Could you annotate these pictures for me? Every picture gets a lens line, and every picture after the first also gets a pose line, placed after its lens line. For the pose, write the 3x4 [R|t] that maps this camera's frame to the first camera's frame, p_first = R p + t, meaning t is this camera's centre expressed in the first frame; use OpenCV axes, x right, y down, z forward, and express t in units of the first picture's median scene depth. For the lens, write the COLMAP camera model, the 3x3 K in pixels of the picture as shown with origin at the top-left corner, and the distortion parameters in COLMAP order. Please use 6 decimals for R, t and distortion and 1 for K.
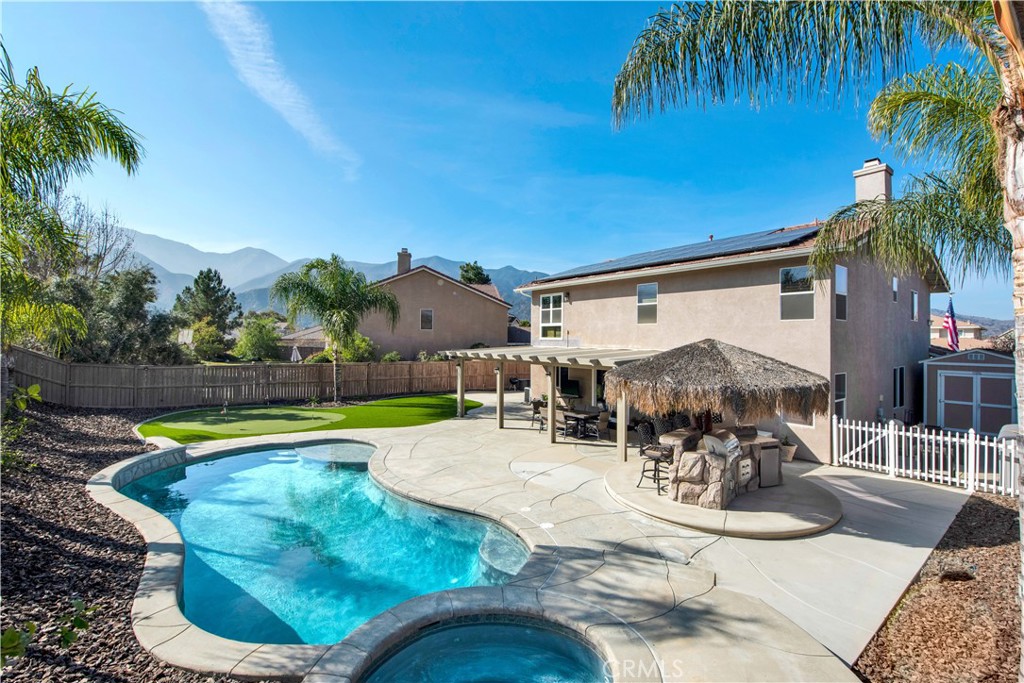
lens RADIAL K [[430.8, 0, 525.7], [0, 430.8, 341.8], [0, 0, 1]] dist [-0.001613, -0.004747]
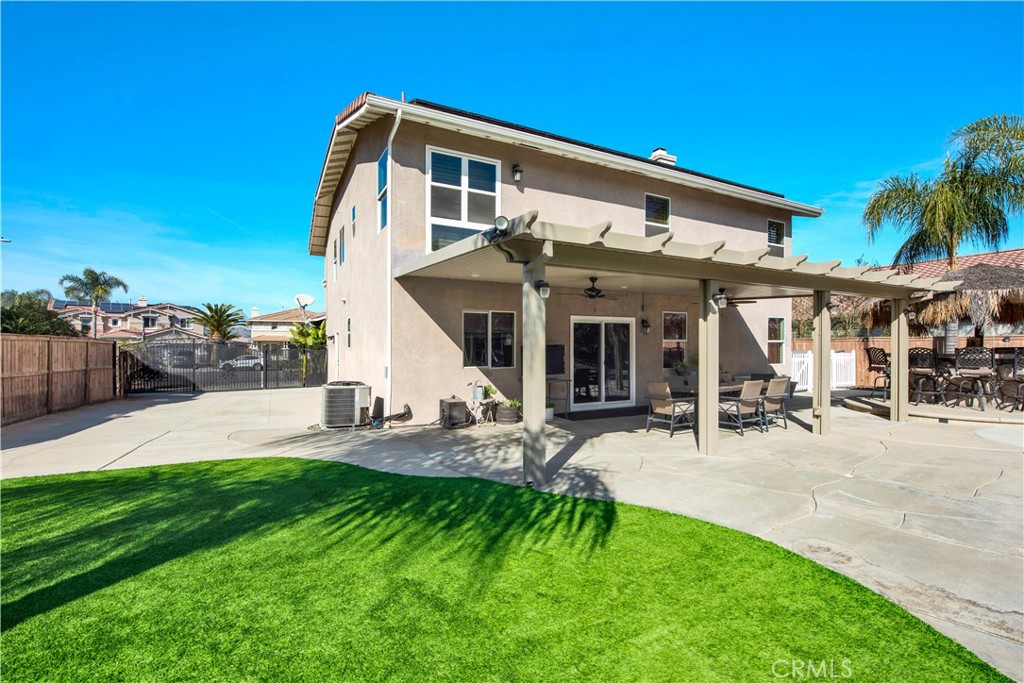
lens RADIAL K [[452.8, 0, 519.4], [0, 452.8, 350.2], [0, 0, 1]] dist [-0.002719, -0.000325]
pose [[0.175812, -0.014842, 0.984312, -0.535786], [0.013065, 0.999833, 0.012742, 0.113383], [-0.984337, 0.010620, 0.175976, 1.234502]]
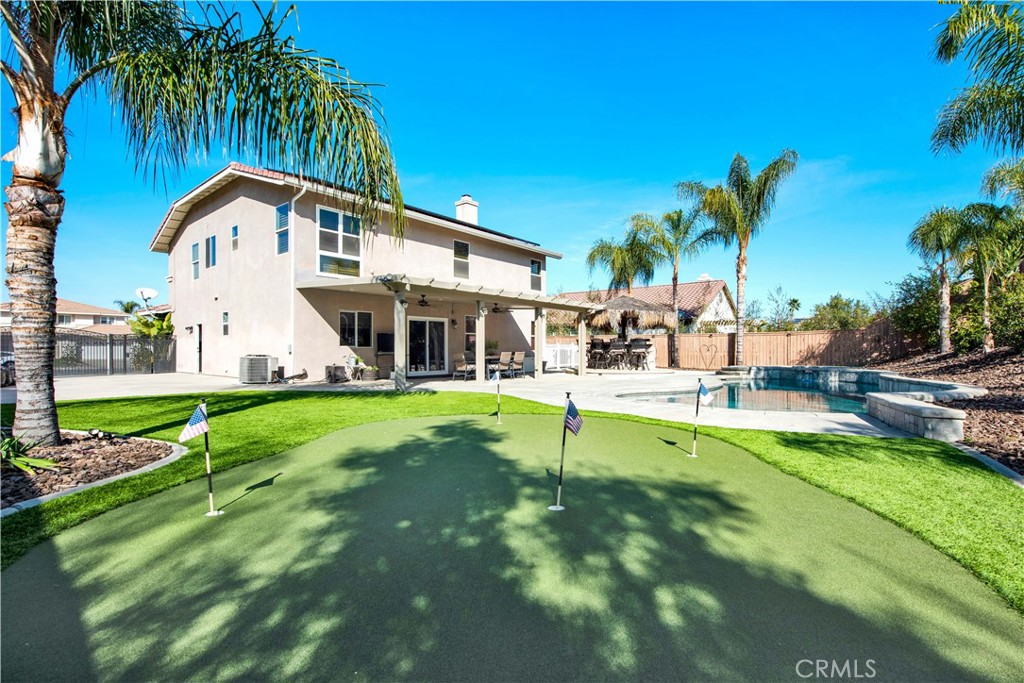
lens RADIAL K [[460.3, 0, 516.7], [0, 460.3, 356.9], [0, 0, 1]] dist [-0.003329, -0.000193]
pose [[-0.209279, -0.025020, 0.977536, -1.005321], [0.004465, 0.999638, 0.026542, 0.142870], [-0.977846, 0.009919, -0.209092, 1.254122]]
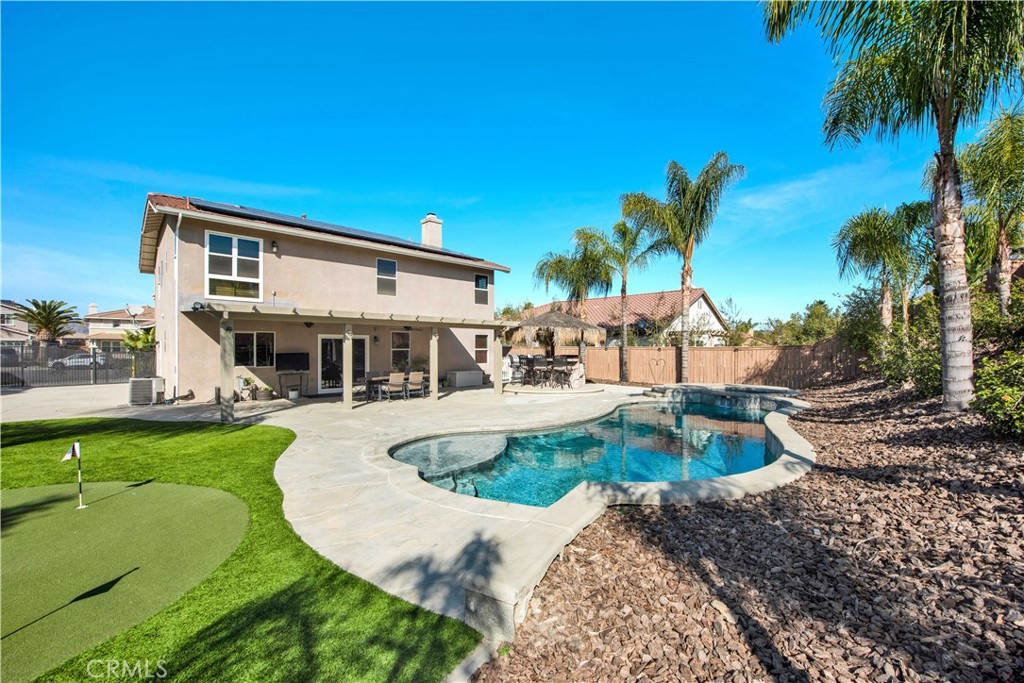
lens RADIAL K [[410.8, 0, 515.4], [0, 410.8, 349.4], [0, 0, 1]] dist [-0.001101, -0.006983]
pose [[-0.093570, -0.015487, 0.995492, -0.912167], [0.002571, 0.999872, 0.015797, 0.091813], [-0.995609, 0.004037, -0.093518, 0.870833]]
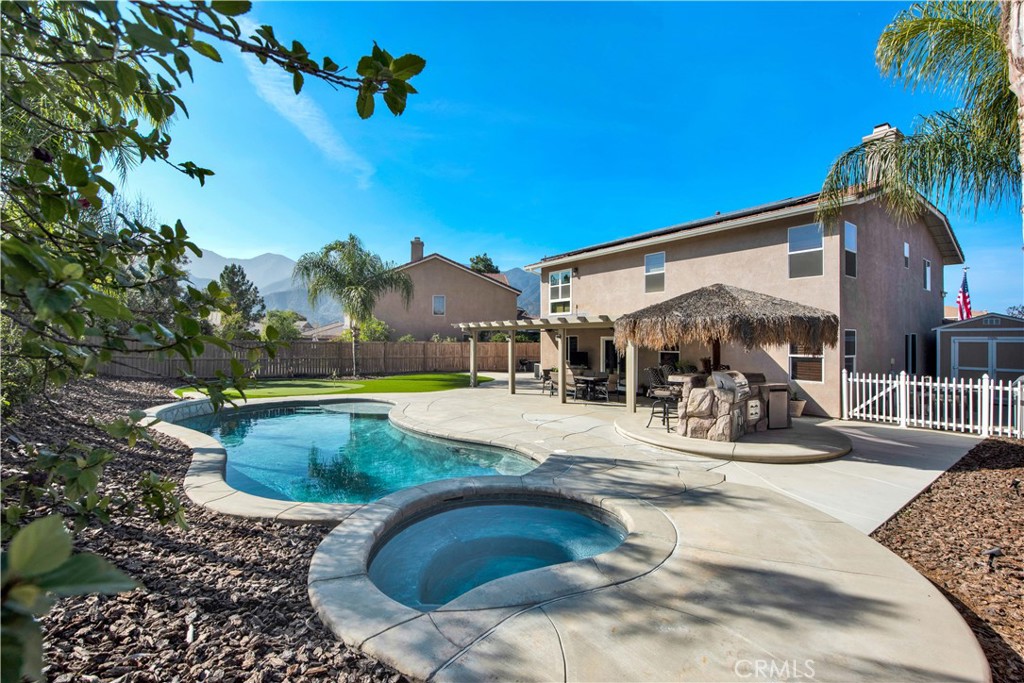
lens RADIAL K [[420.9, 0, 516.8], [0, 420.9, 343.9], [0, 0, 1]] dist [-0.000810, -0.004490]
pose [[0.999137, -0.008653, -0.040624, -0.006135], [0.008973, 0.999930, 0.007702, 0.078472], [0.040554, -0.008060, 0.999145, -0.011561]]
